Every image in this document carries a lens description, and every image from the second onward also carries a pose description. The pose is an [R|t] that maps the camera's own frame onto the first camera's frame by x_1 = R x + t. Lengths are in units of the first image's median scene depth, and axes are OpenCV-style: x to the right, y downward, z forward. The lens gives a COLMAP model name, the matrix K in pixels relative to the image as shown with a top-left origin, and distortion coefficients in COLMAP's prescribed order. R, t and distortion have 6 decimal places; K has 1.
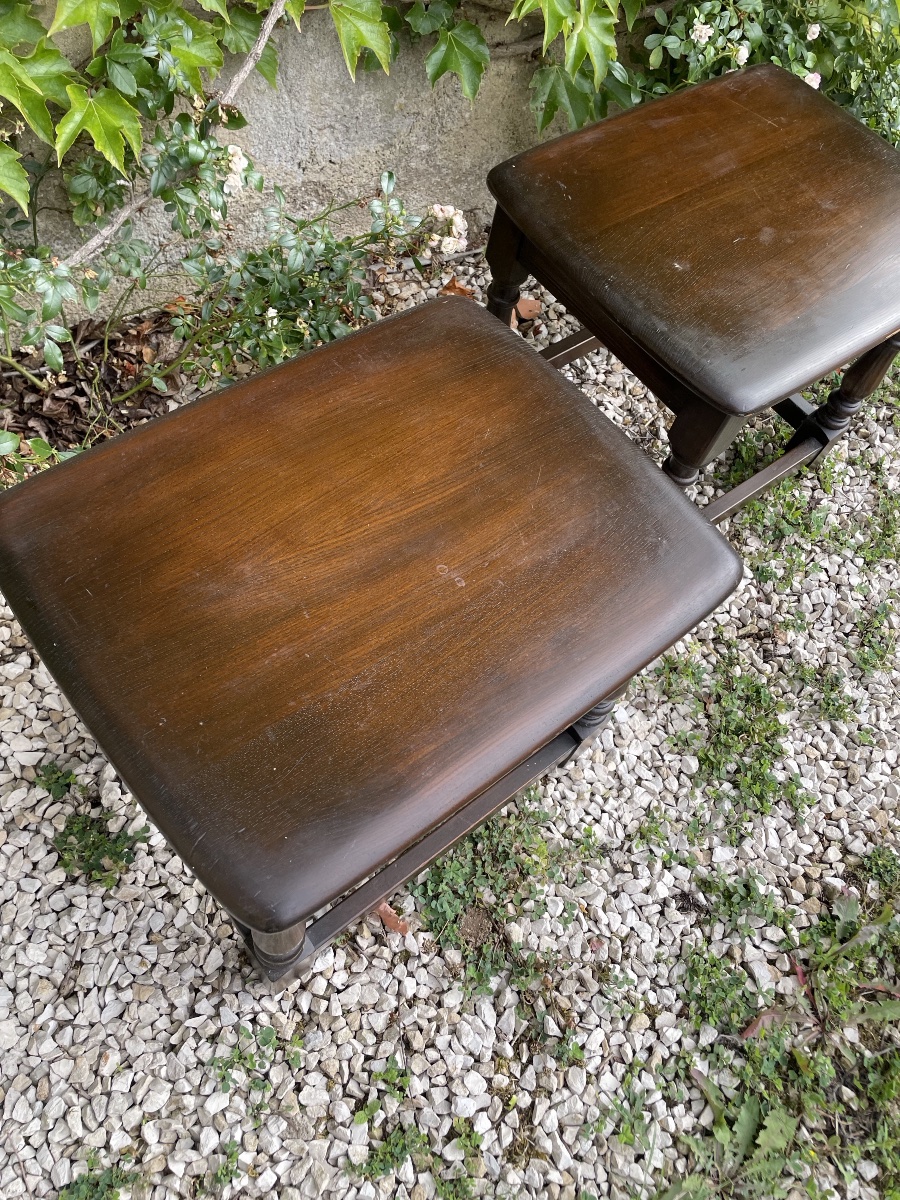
lens RADIAL K [[907.9, 0, 438.7], [0, 907.9, 615.2], [0, 0, 1]] dist [0.070441, -0.085836]
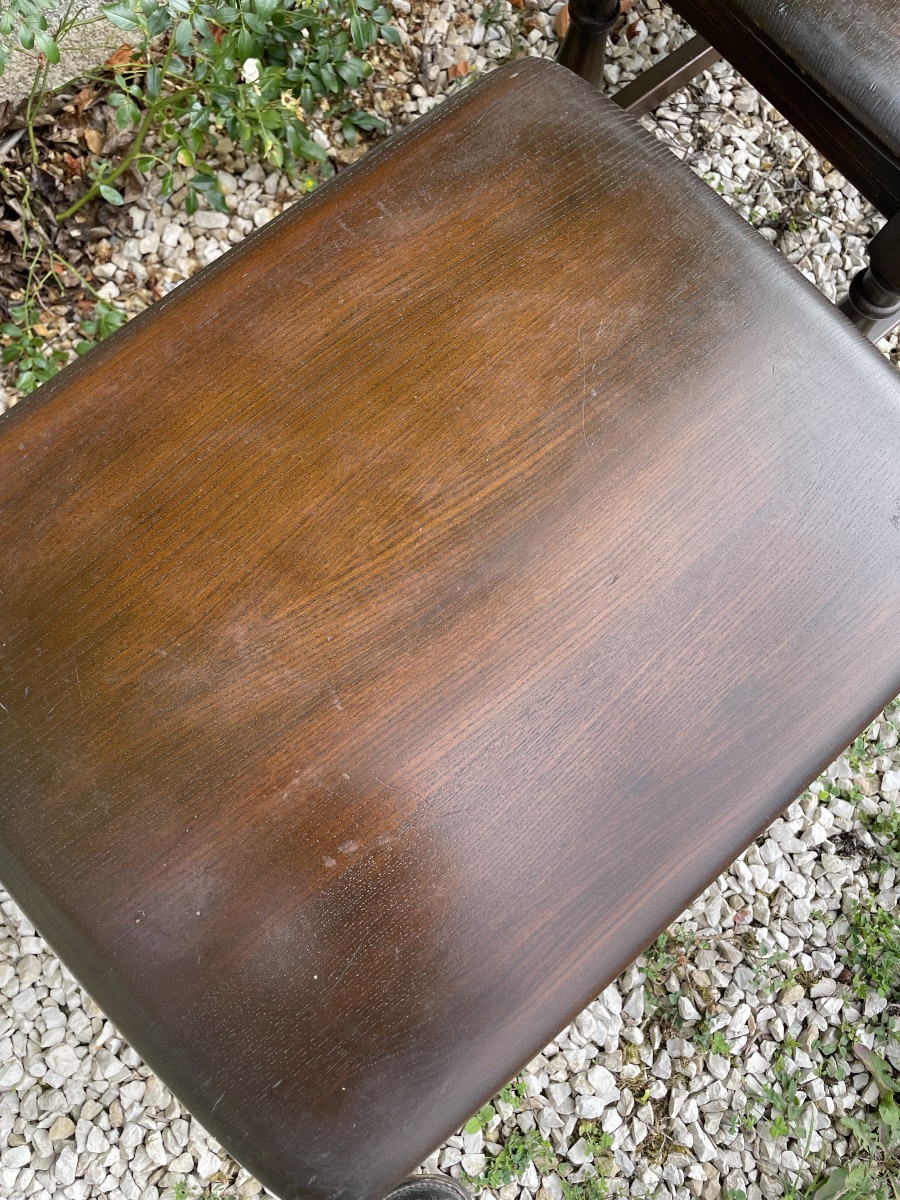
lens RADIAL K [[907.9, 0, 443.0], [0, 907.9, 607.8], [0, 0, 1]] dist [0.070441, -0.085836]
pose [[0.994948, -0.062516, -0.078545, -0.012086], [0.083433, 0.950068, 0.300682, -0.174966], [0.055826, -0.305717, 0.950485, 0.287049]]
